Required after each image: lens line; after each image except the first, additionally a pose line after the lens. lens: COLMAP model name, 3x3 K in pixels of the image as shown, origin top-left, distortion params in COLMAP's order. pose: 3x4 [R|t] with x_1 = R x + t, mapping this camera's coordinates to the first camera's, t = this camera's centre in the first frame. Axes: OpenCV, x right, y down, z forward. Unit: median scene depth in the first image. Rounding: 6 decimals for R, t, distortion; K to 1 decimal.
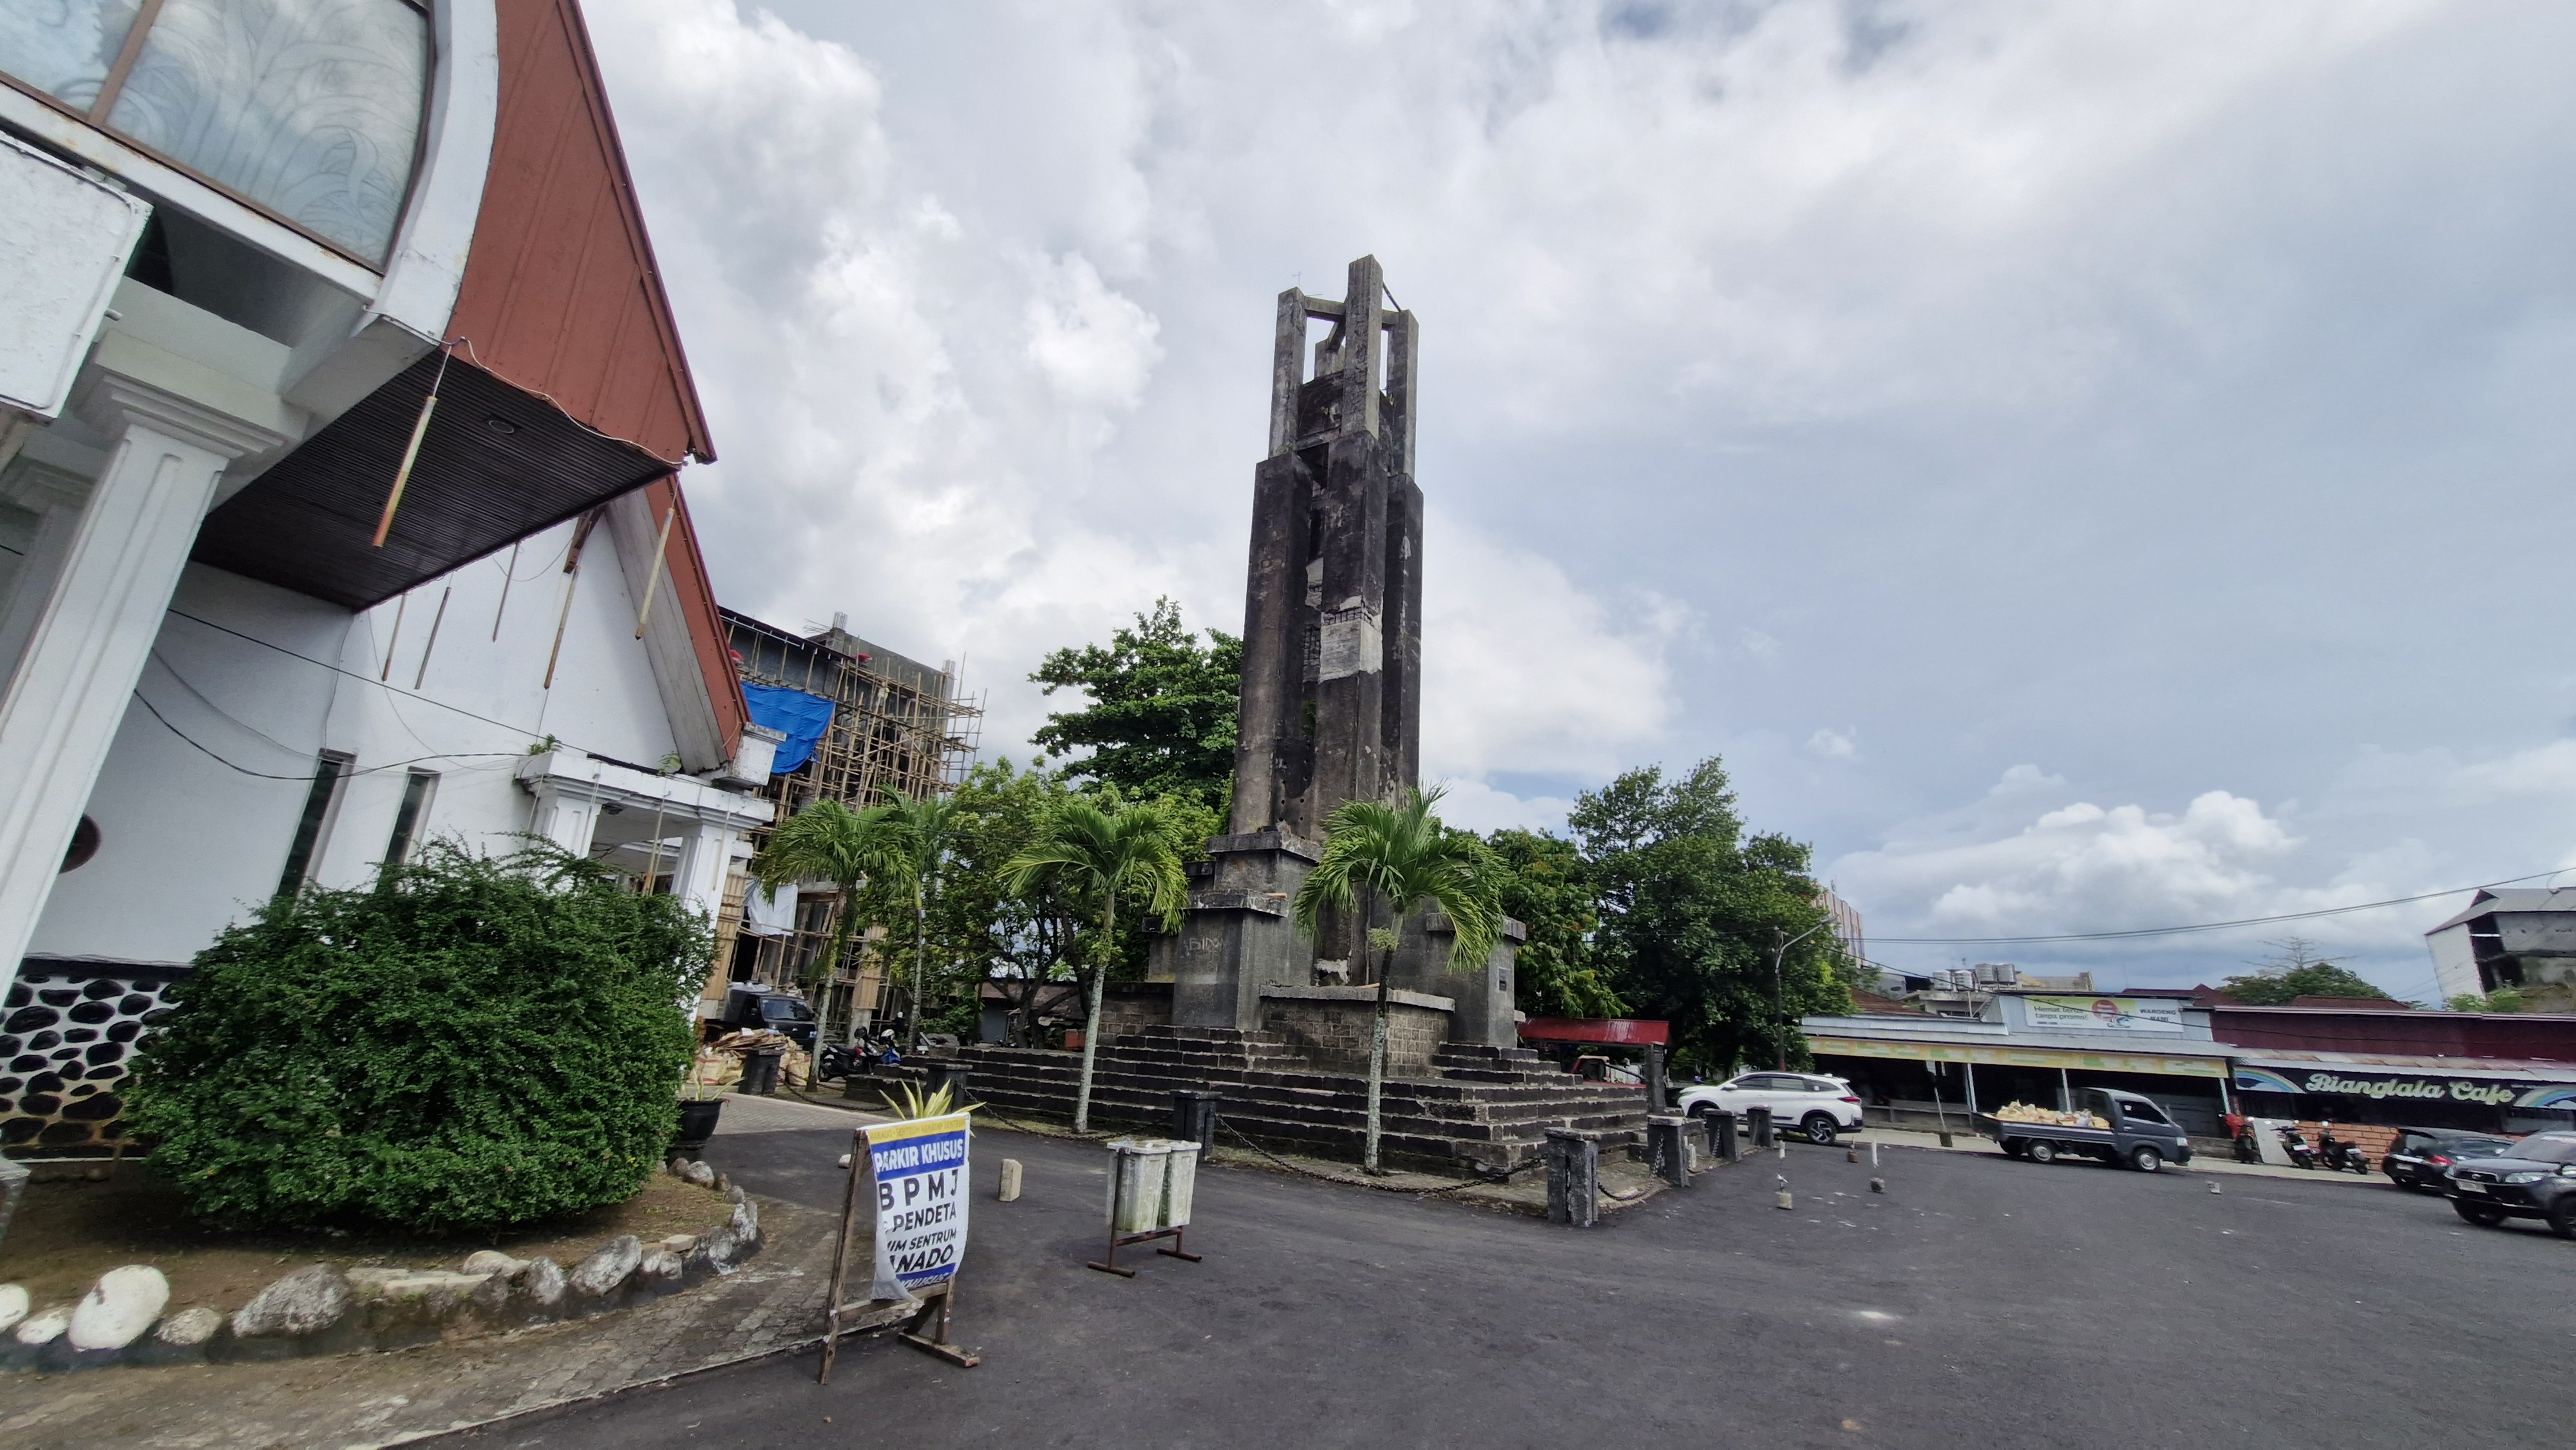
lens RADIAL K [[1008.5, 0, 1272.4], [0, 1008.5, 744.2], [0, 0, 1]] dist [0.001529, 0.000048]
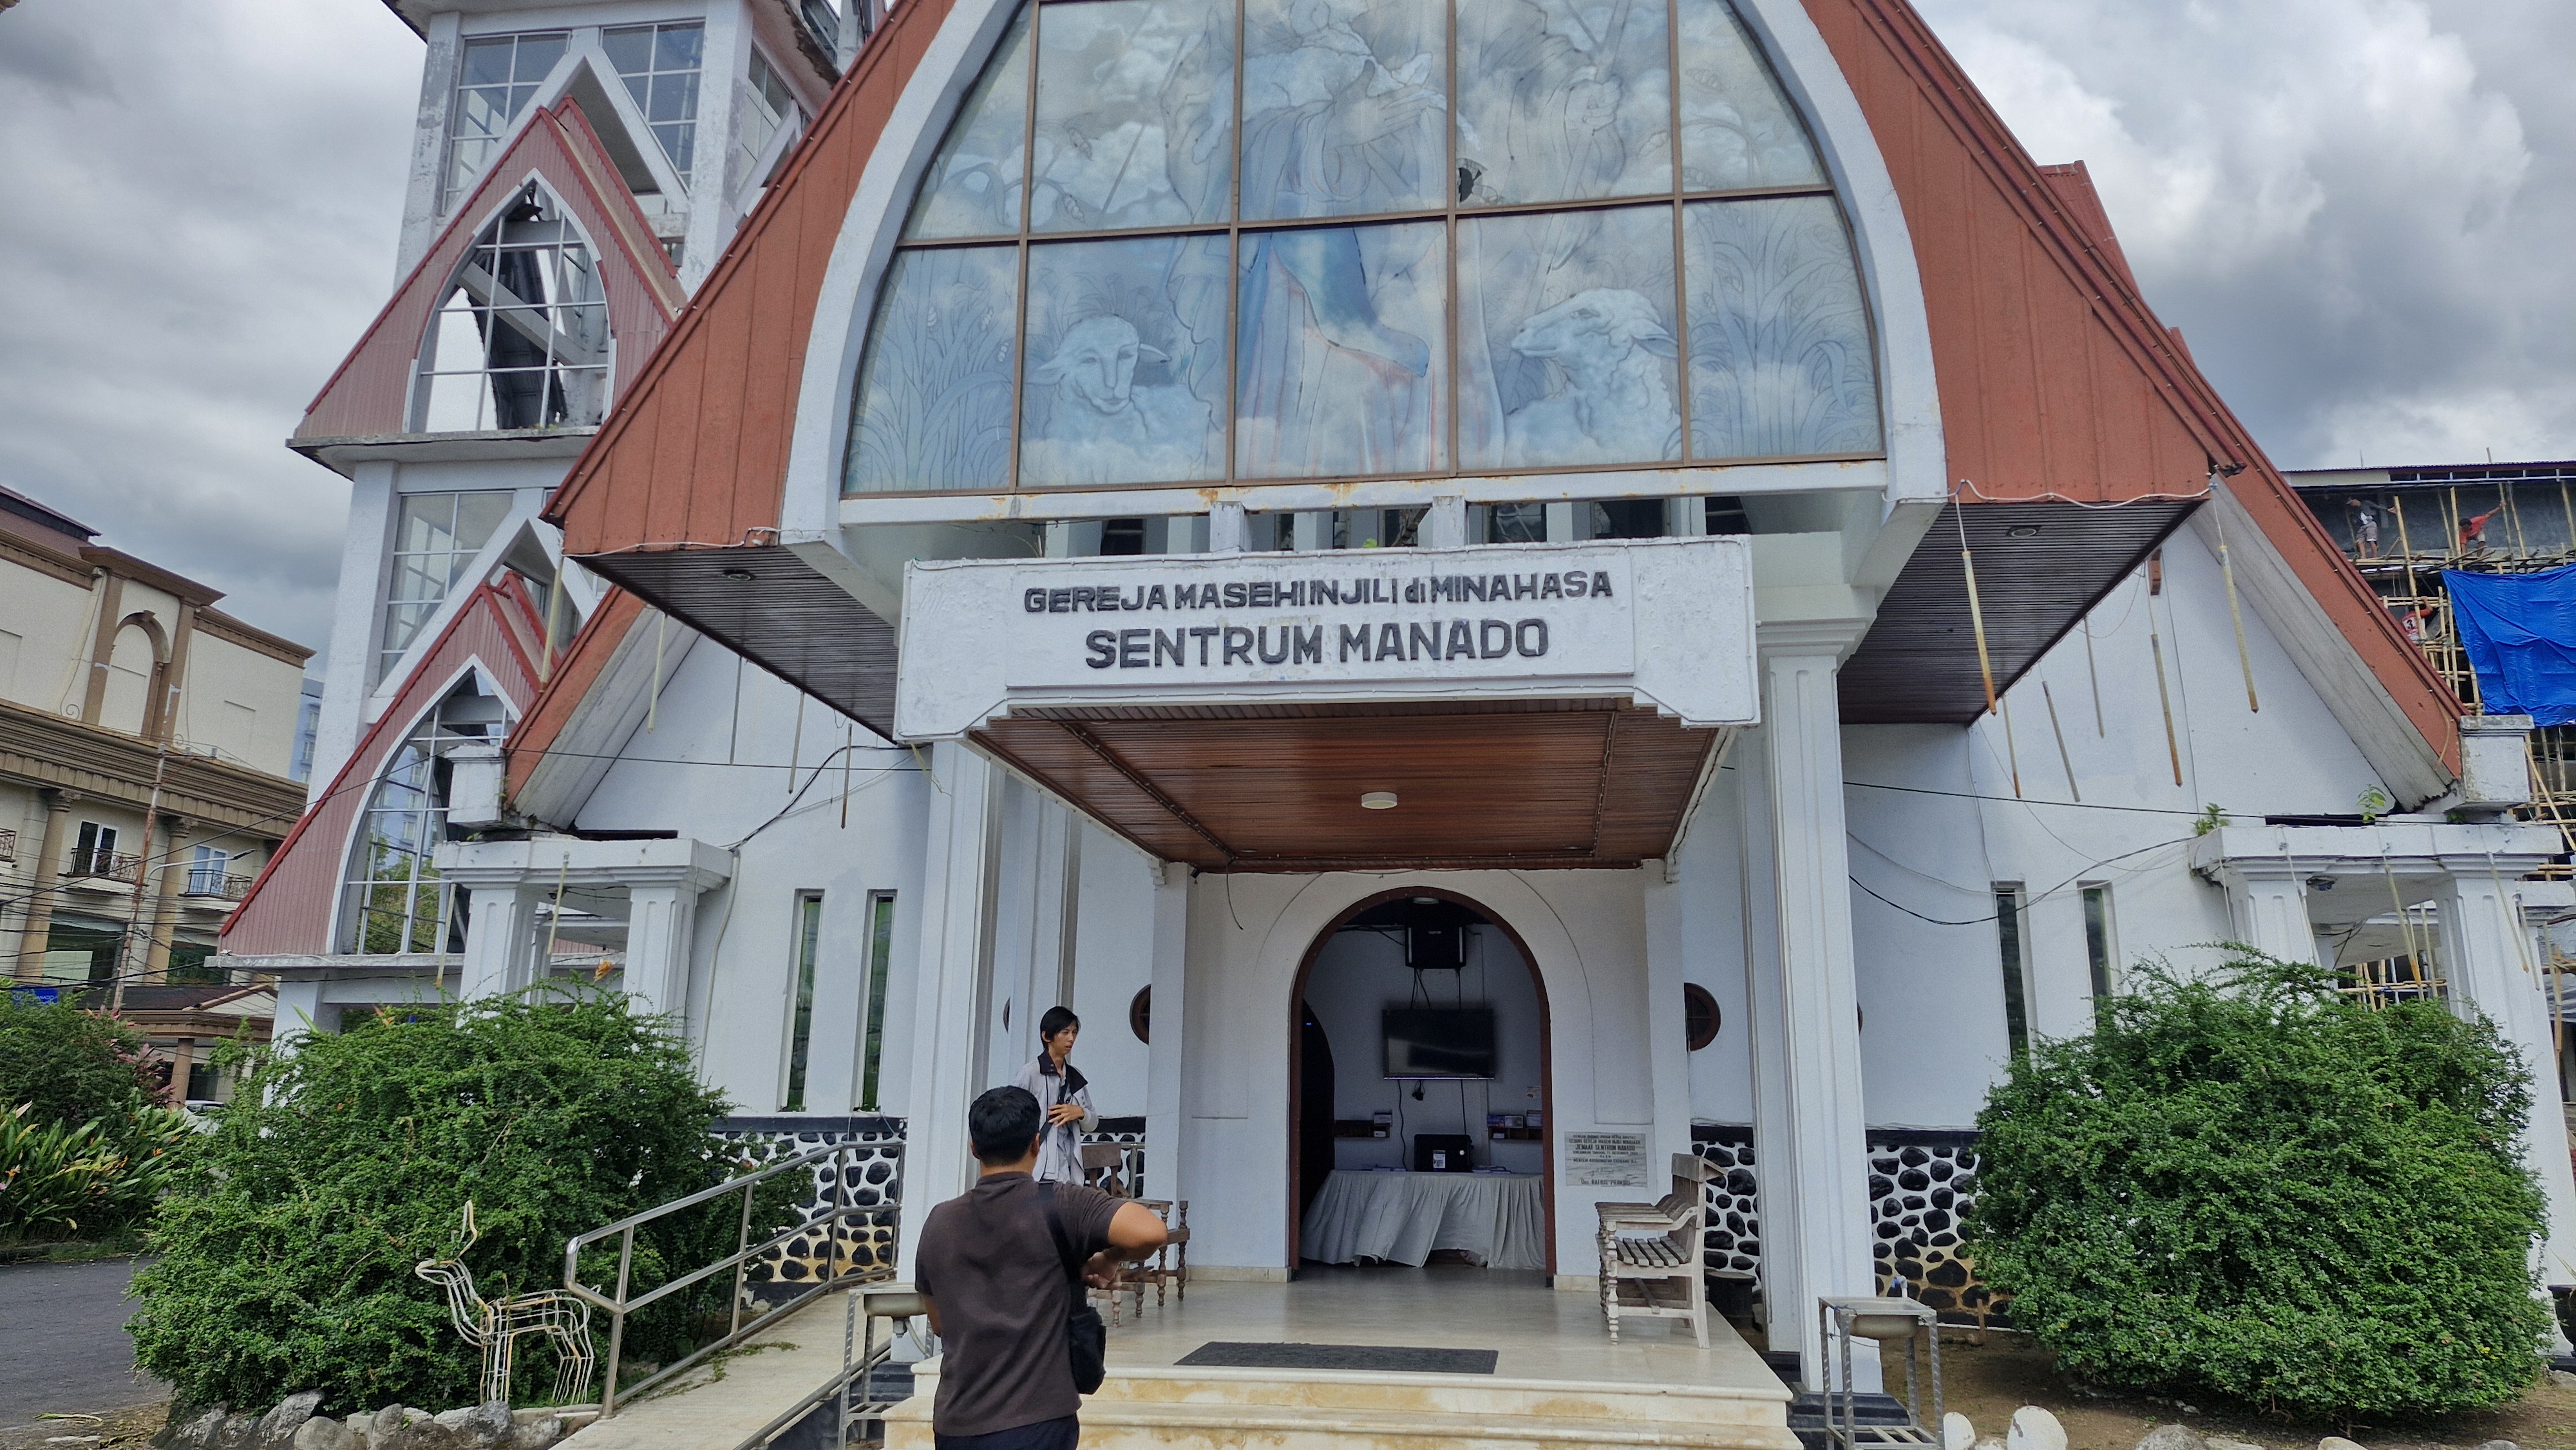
lens RADIAL K [[1762.5, 0, 1304.0], [0, 1762.5, 692.4], [0, 0, 1]] dist [0.103270, -0.132088]
pose [[0.409437, -0.271632, -0.870963, 0.134238], [0.269749, 0.948011, -0.168853, -0.029265], [0.871548, -0.165807, 0.461423, -0.135483]]
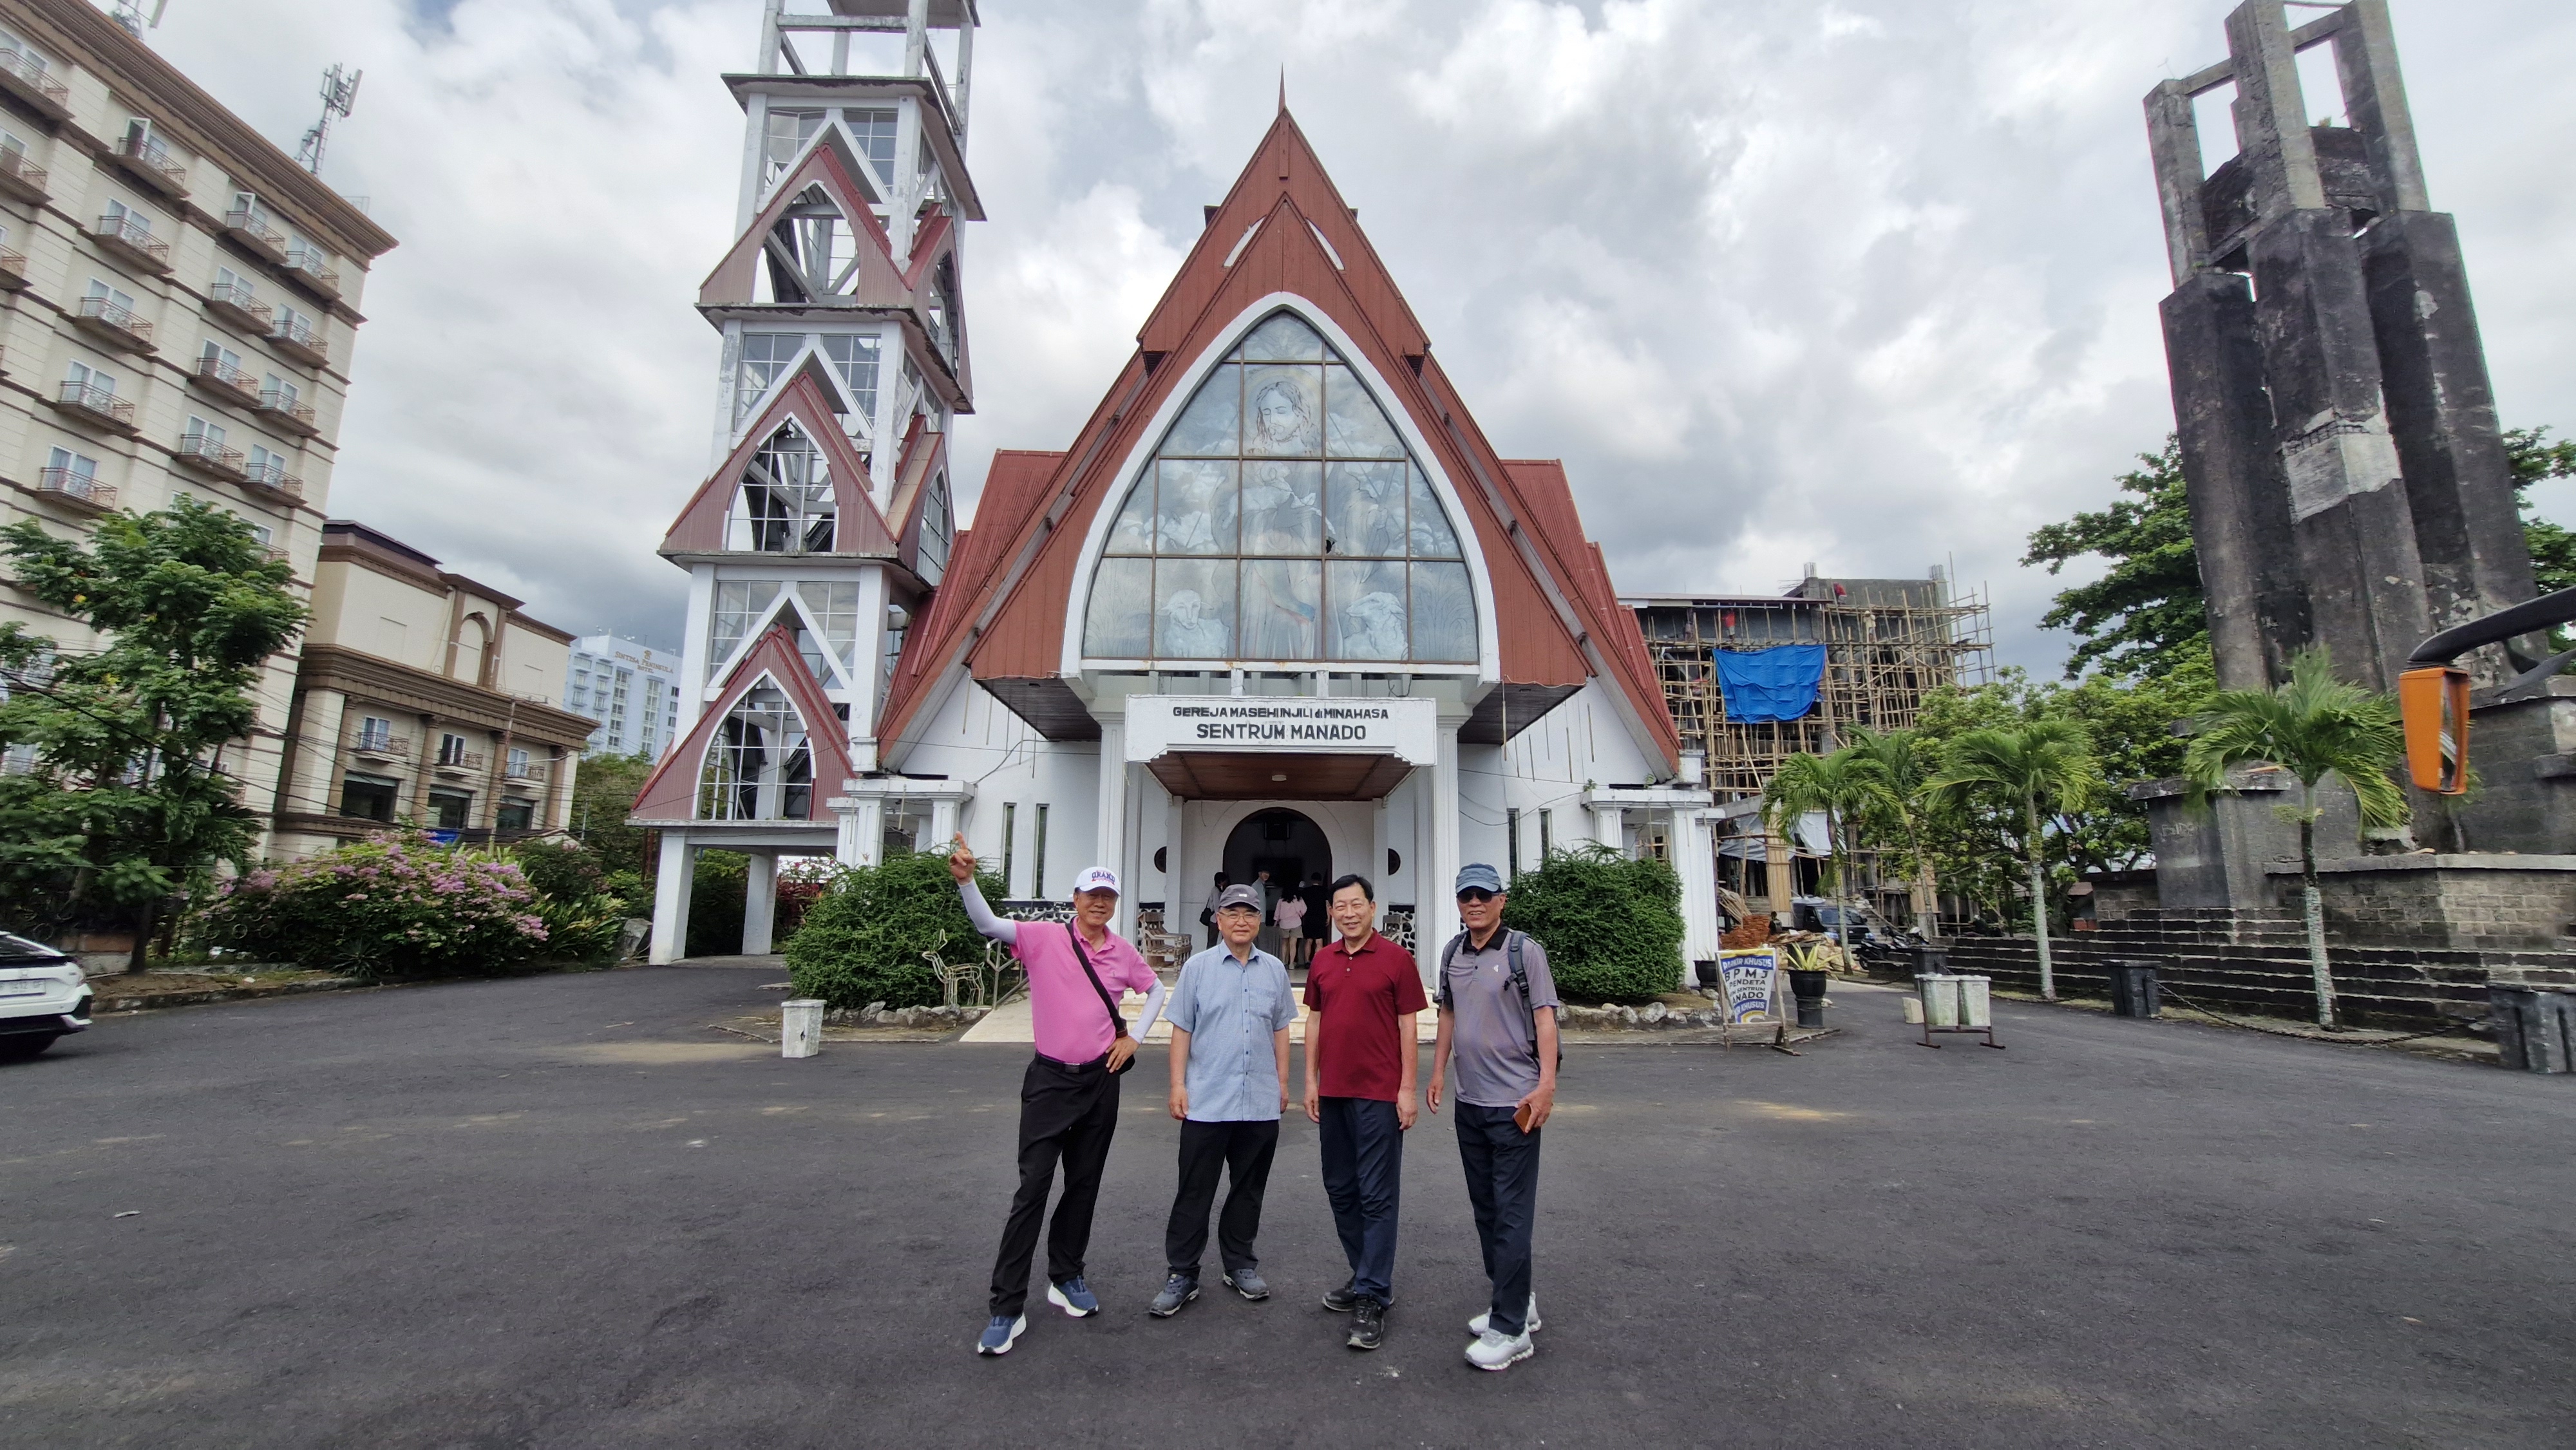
lens RADIAL K [[1008.5, 0, 1272.4], [0, 1008.5, 744.2], [0, 0, 1]] dist [0.001529, 0.000048]
pose [[0.536088, -0.194716, -0.821398, 0.362013], [0.257908, 0.964288, -0.060264, -0.073438], [0.803799, -0.179538, 0.567162, -0.371423]]
